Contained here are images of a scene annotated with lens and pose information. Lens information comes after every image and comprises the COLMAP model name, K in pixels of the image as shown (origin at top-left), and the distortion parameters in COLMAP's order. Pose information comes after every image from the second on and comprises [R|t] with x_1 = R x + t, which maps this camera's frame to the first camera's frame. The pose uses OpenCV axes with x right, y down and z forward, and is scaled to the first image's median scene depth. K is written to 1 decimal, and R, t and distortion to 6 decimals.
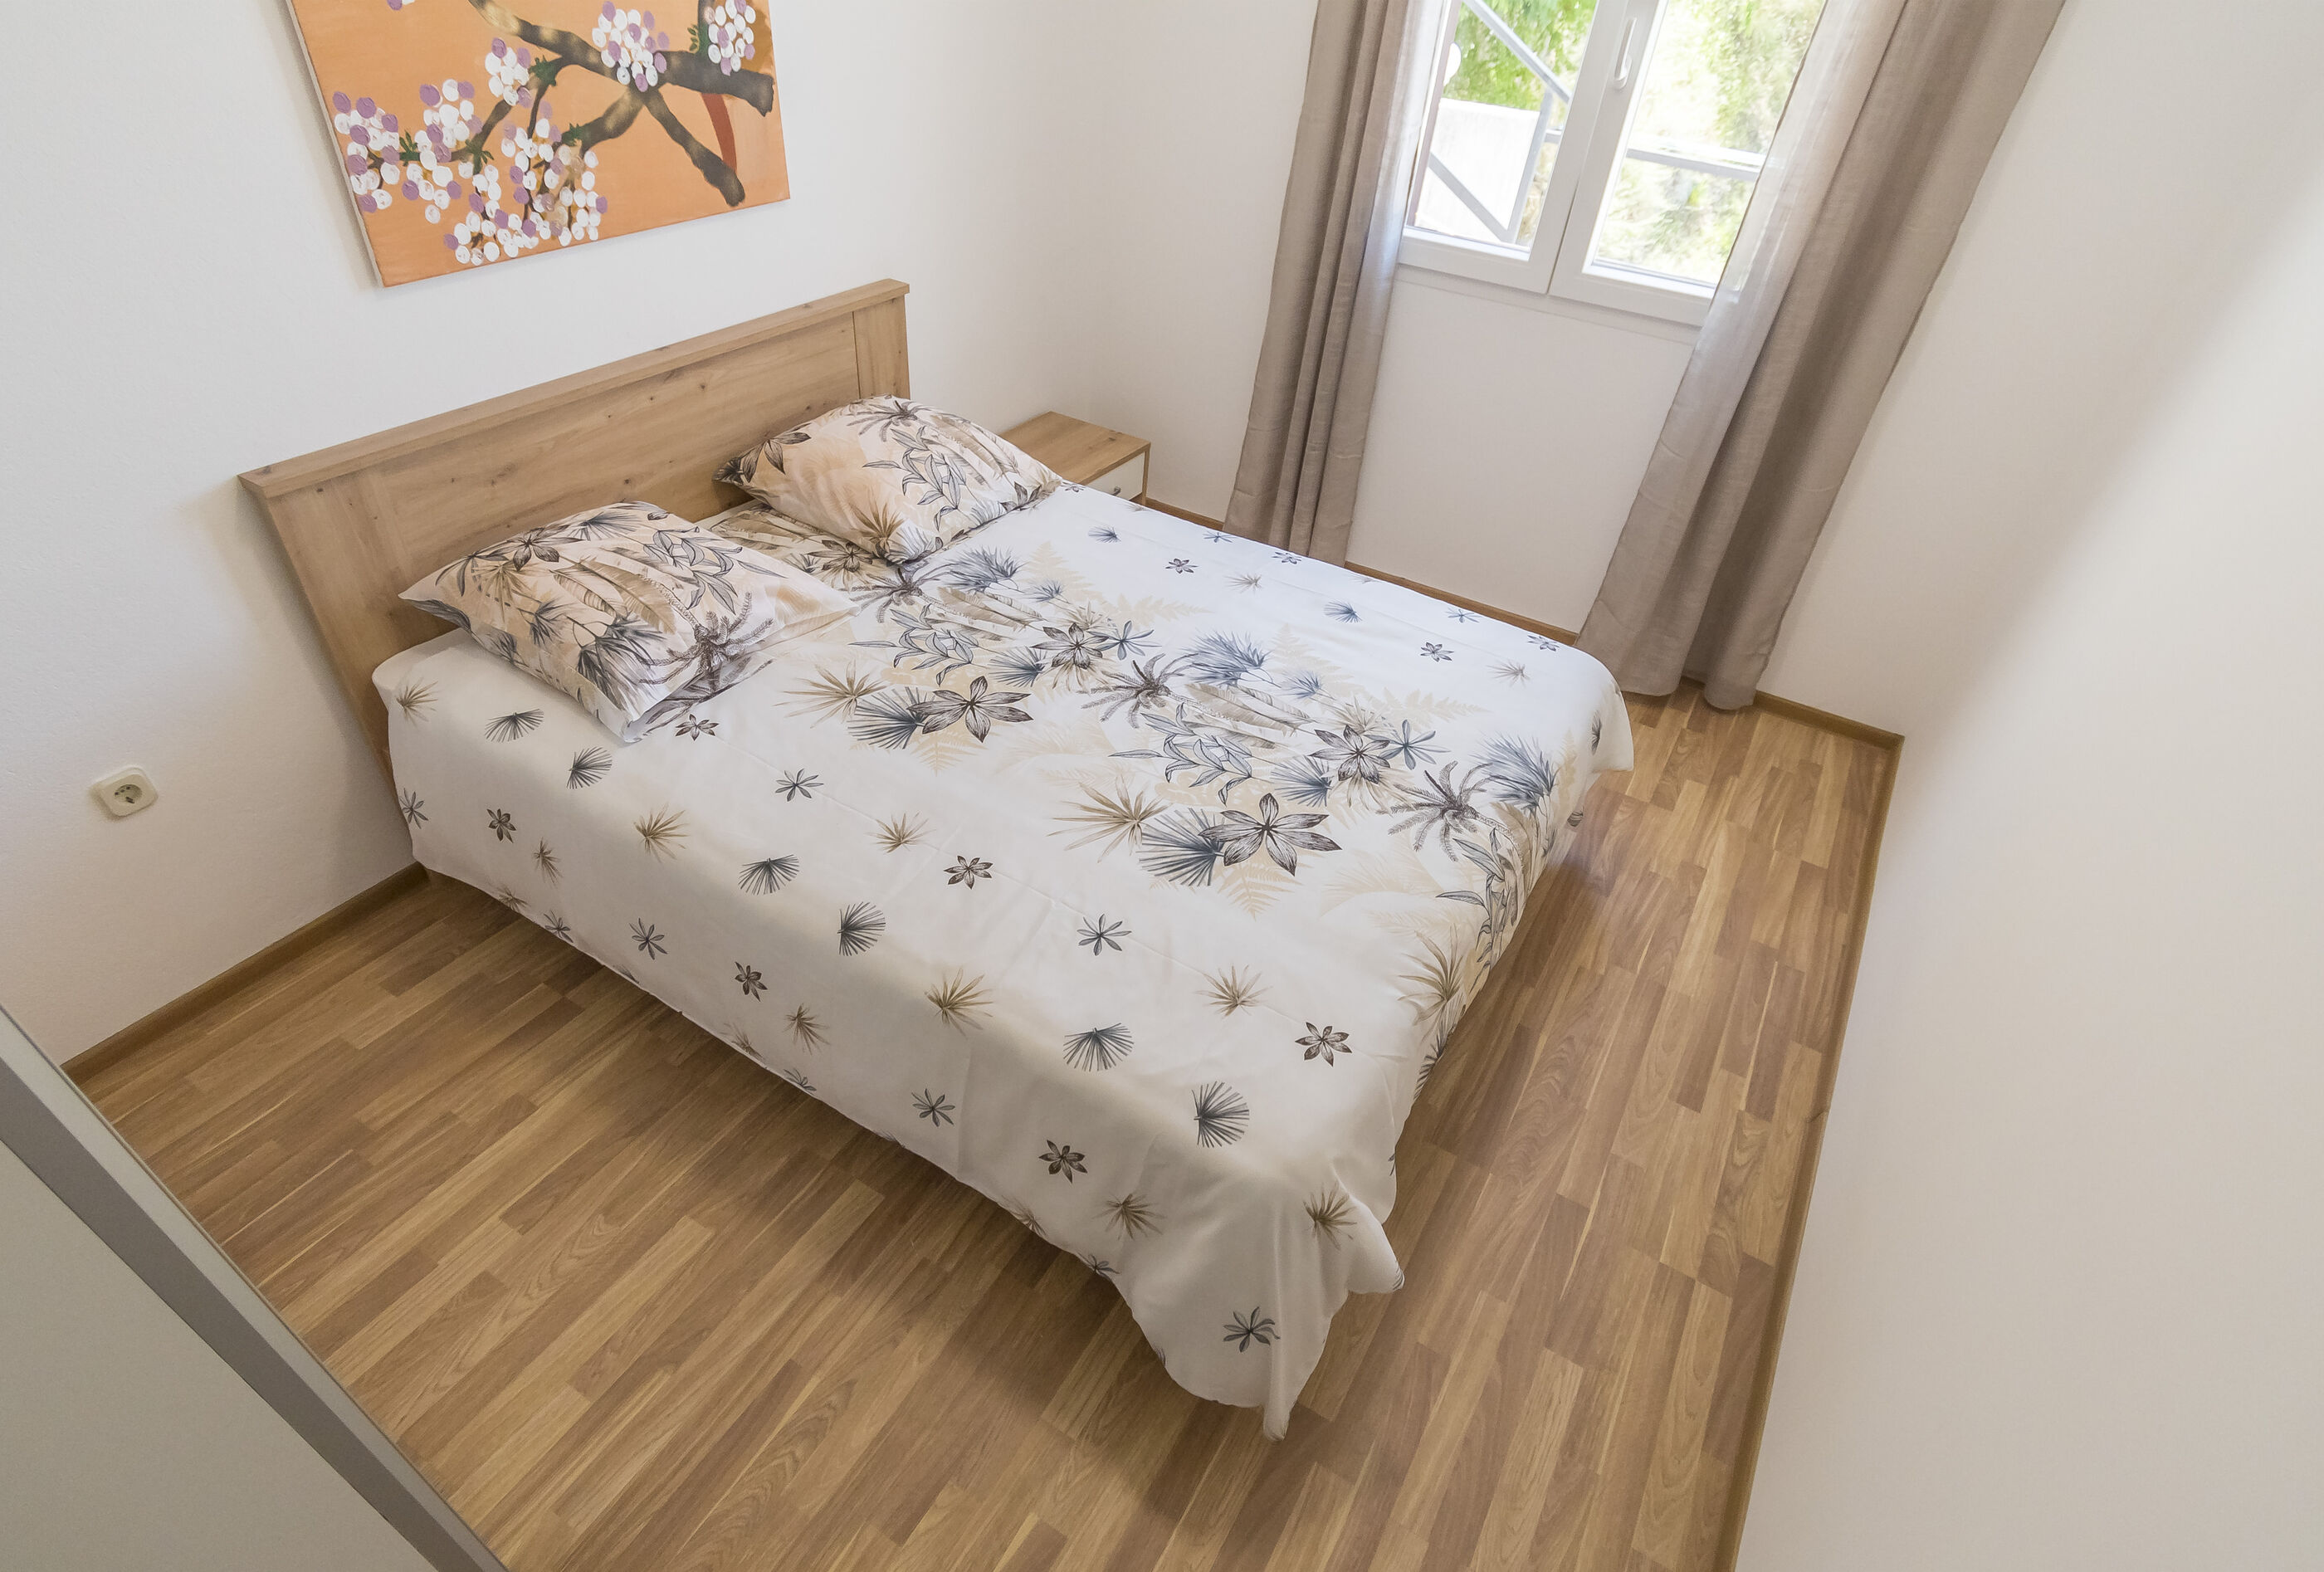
lens RADIAL K [[1142.0, 0, 1163.3], [0, 1142.0, 932.4], [0, 0, 1]] dist [0.000074, -0.002172]
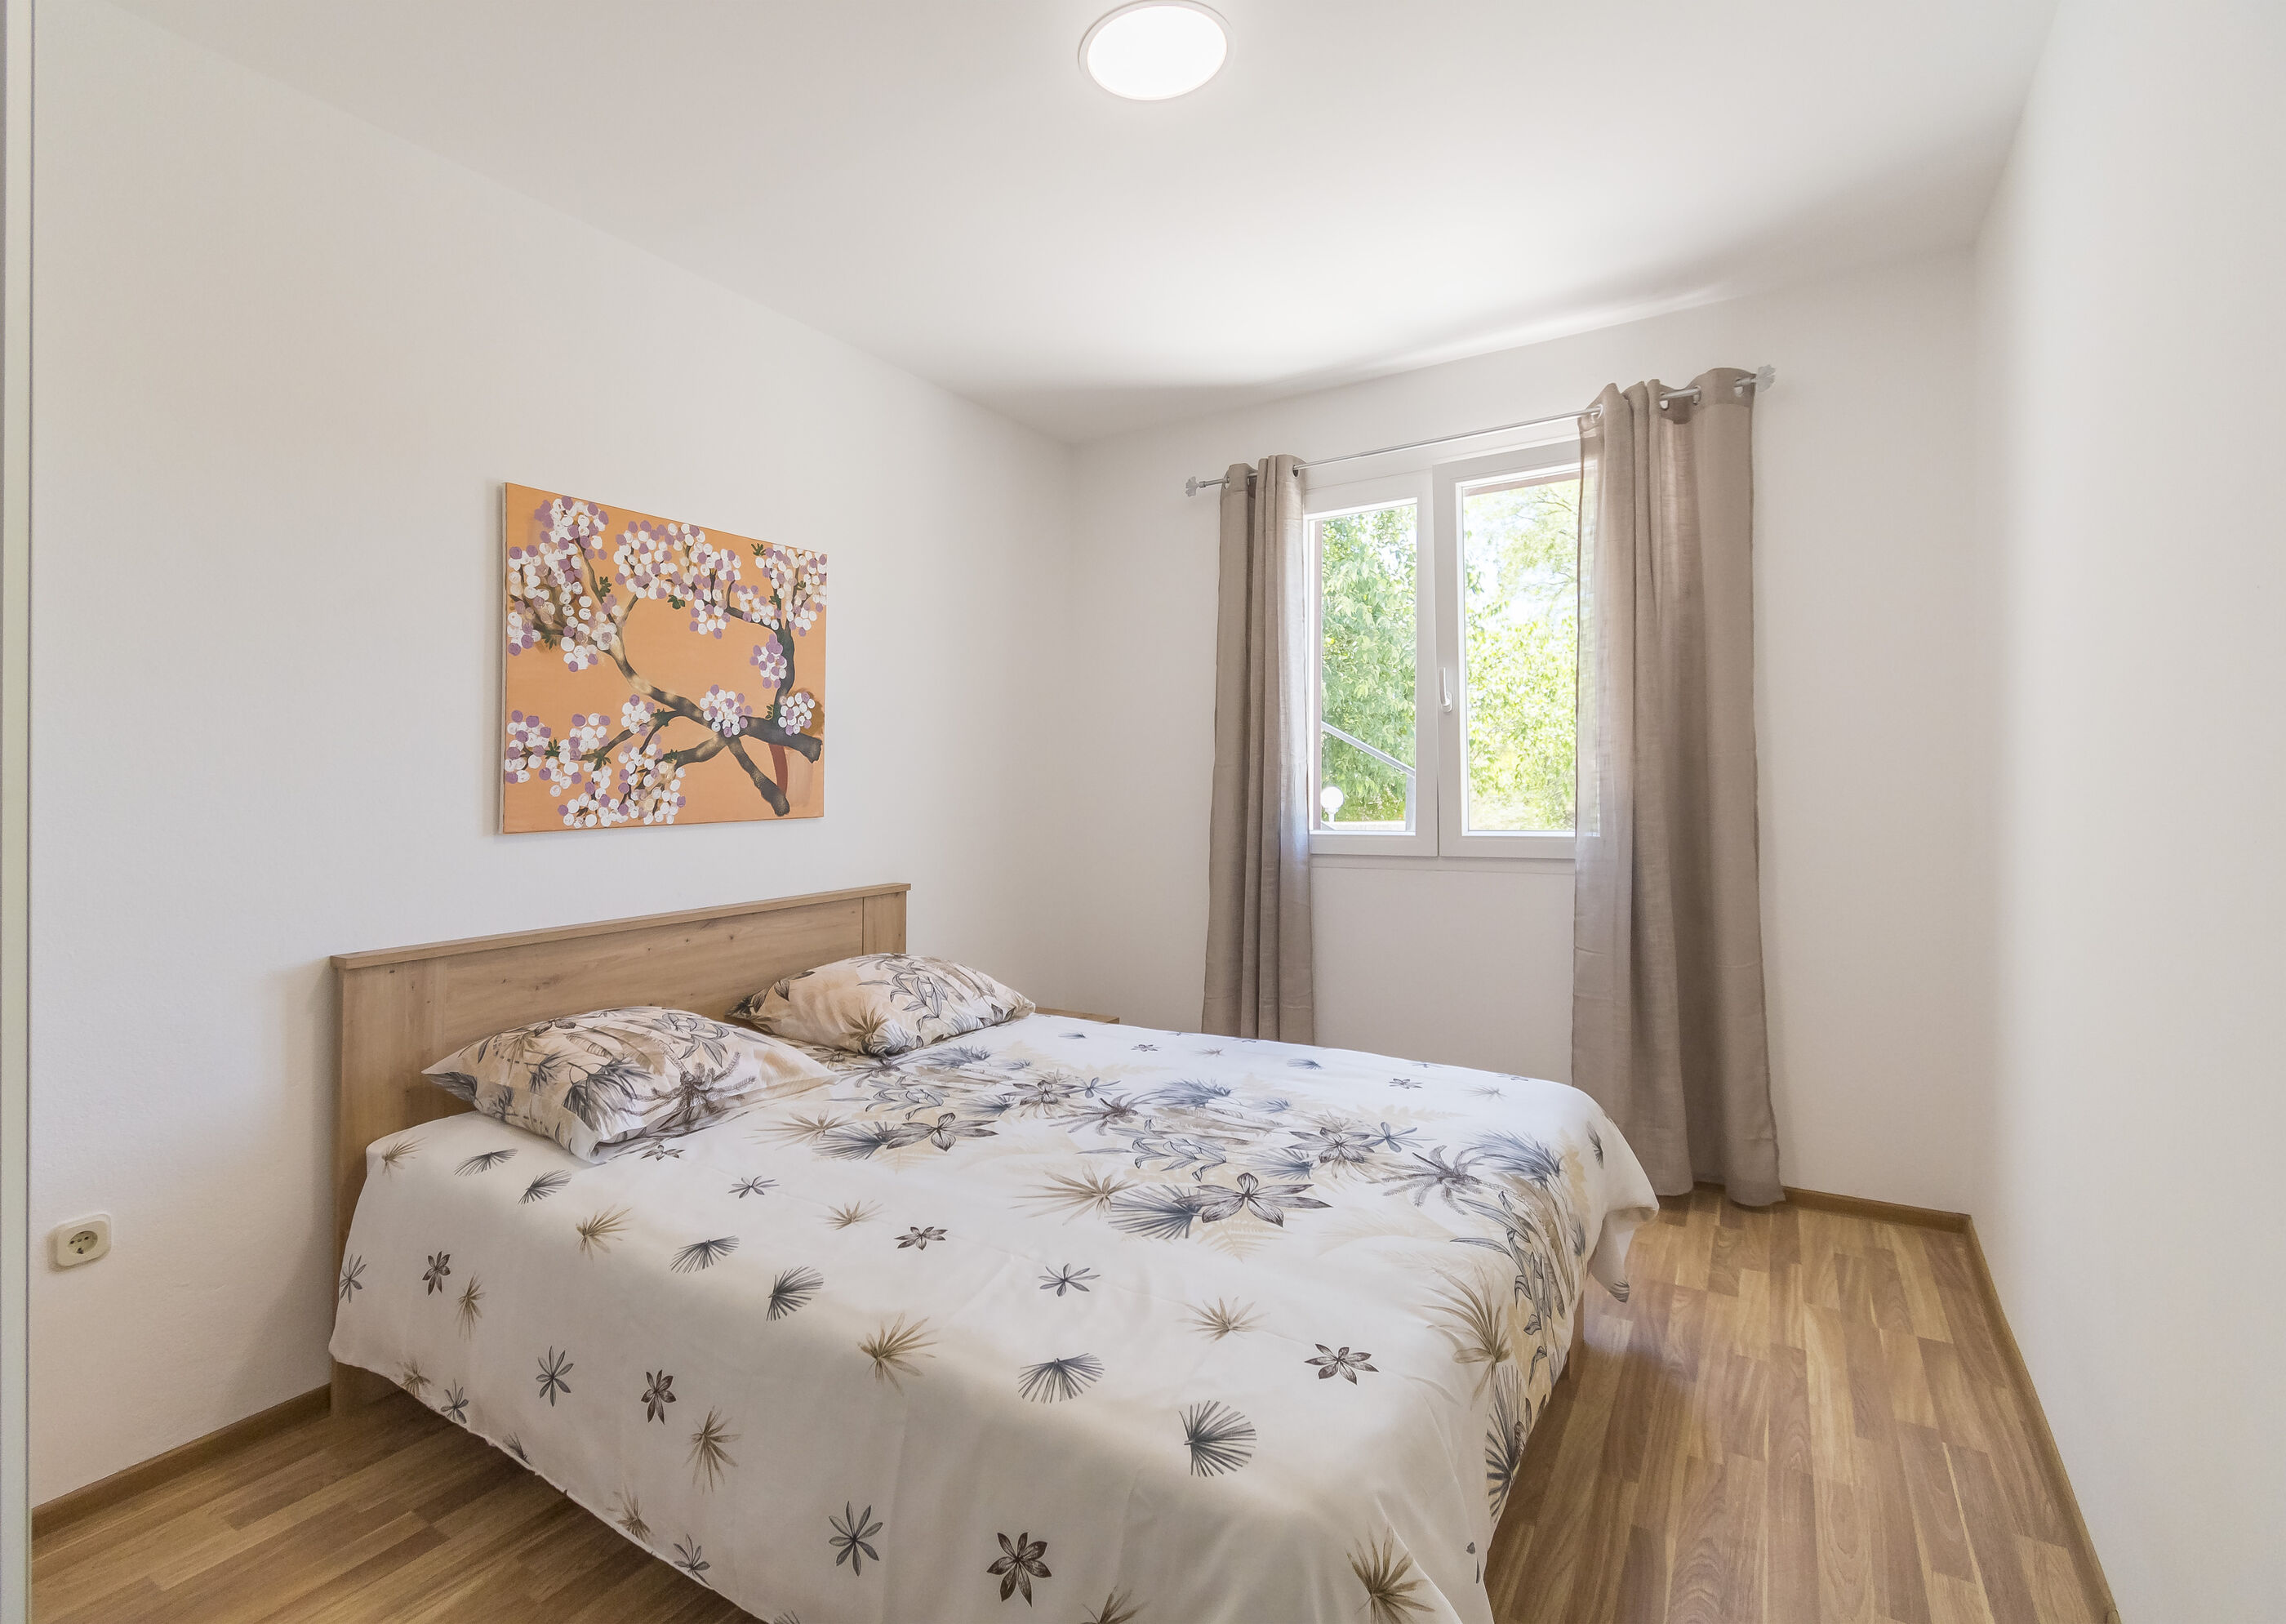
lens RADIAL K [[1104.3, 0, 1066.2], [0, 1104.3, 761.7], [0, 0, 1]] dist [0.002359, -0.004679]
pose [[0.995460, -0.083327, -0.046004, 0.013902], [0.027948, 0.717907, -0.695578, 0.240559], [0.090987, 0.691134, 0.716976, 0.097884]]
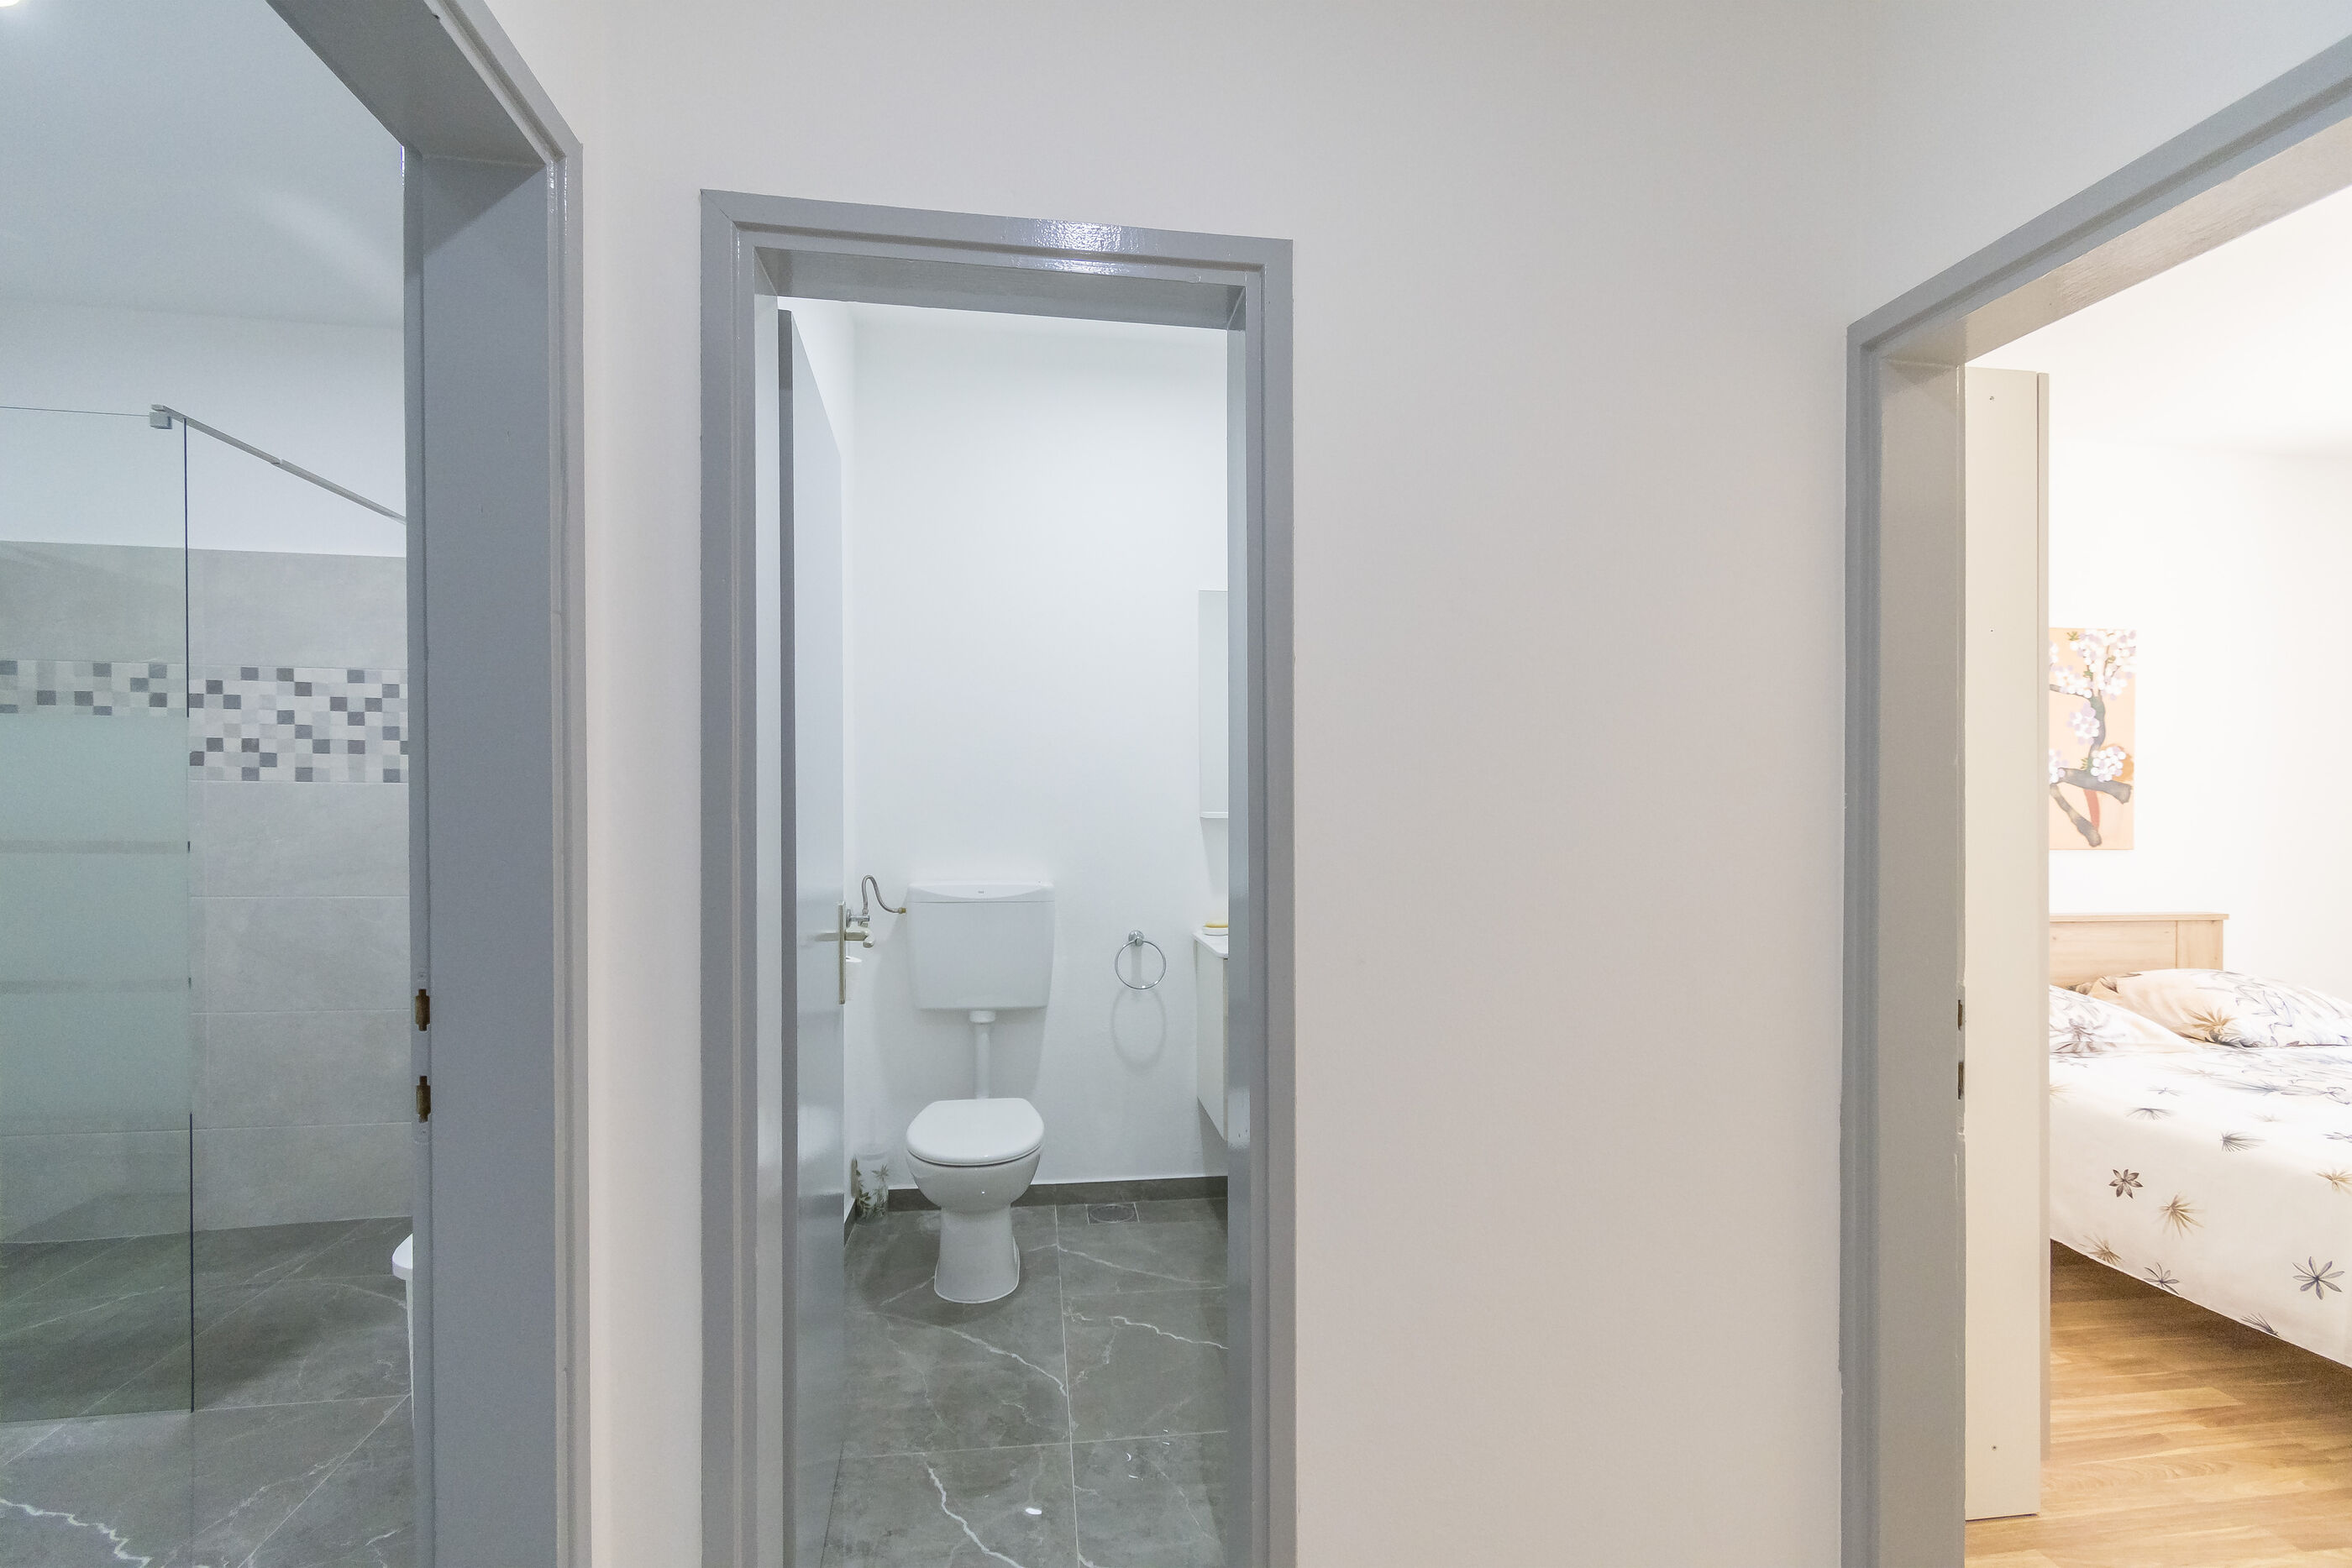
lens RADIAL K [[1060.3, 0, 1172.0], [0, 1060.3, 766.1], [0, 0, 1]] dist [-0.001418, 0.000083]
pose [[0.627199, -0.090745, -0.773555, -0.028448], [-0.506177, 0.707357, -0.493388, 0.798767], [0.591952, 0.701008, 0.397720, -0.524406]]
